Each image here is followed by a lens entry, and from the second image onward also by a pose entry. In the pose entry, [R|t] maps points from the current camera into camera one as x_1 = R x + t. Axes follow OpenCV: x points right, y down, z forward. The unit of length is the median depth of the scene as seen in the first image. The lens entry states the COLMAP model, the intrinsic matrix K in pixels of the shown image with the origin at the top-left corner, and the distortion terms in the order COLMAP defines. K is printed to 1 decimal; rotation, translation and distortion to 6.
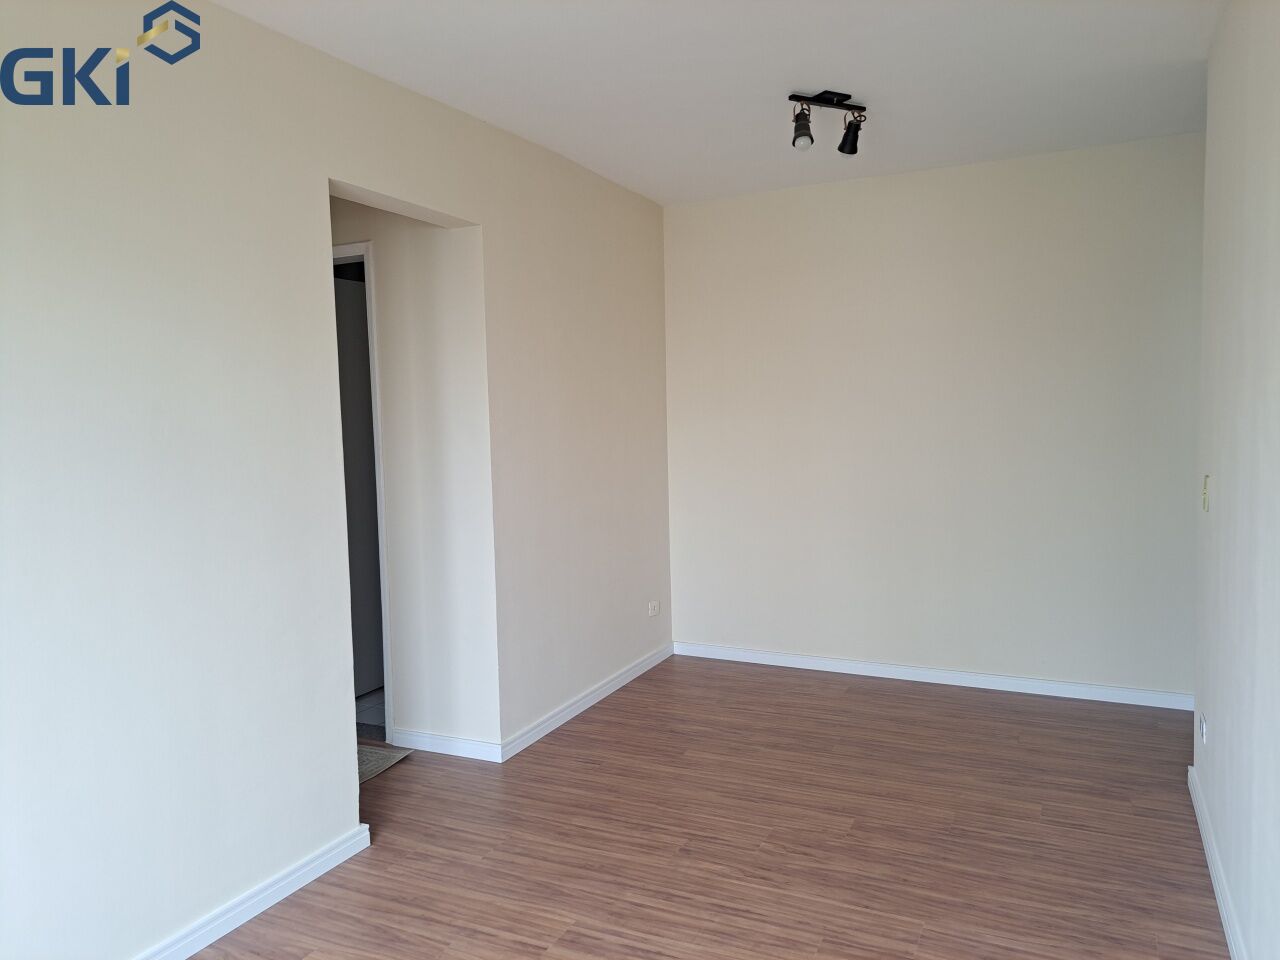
lens RADIAL K [[917.9, 0, 647.2], [0, 917.9, 479.9], [0, 0, 1]] dist [0.065530, -0.052332]
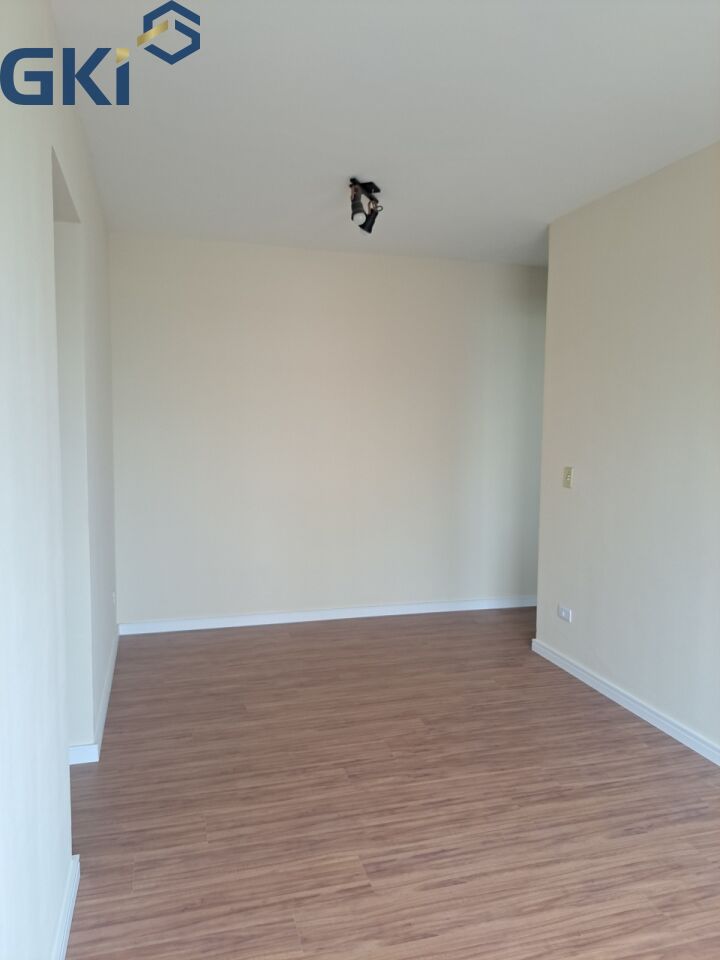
lens RADIAL K [[695.3, 0, 360.0], [0, 695.3, 480.0], [0, 0, 1]] dist [0.065562, -0.064106]
pose [[0.748034, -0.023882, 0.663231, -0.547865], [0.022867, 0.999686, 0.010206, -0.002361], [-0.663267, 0.007531, 0.748345, 0.285882]]
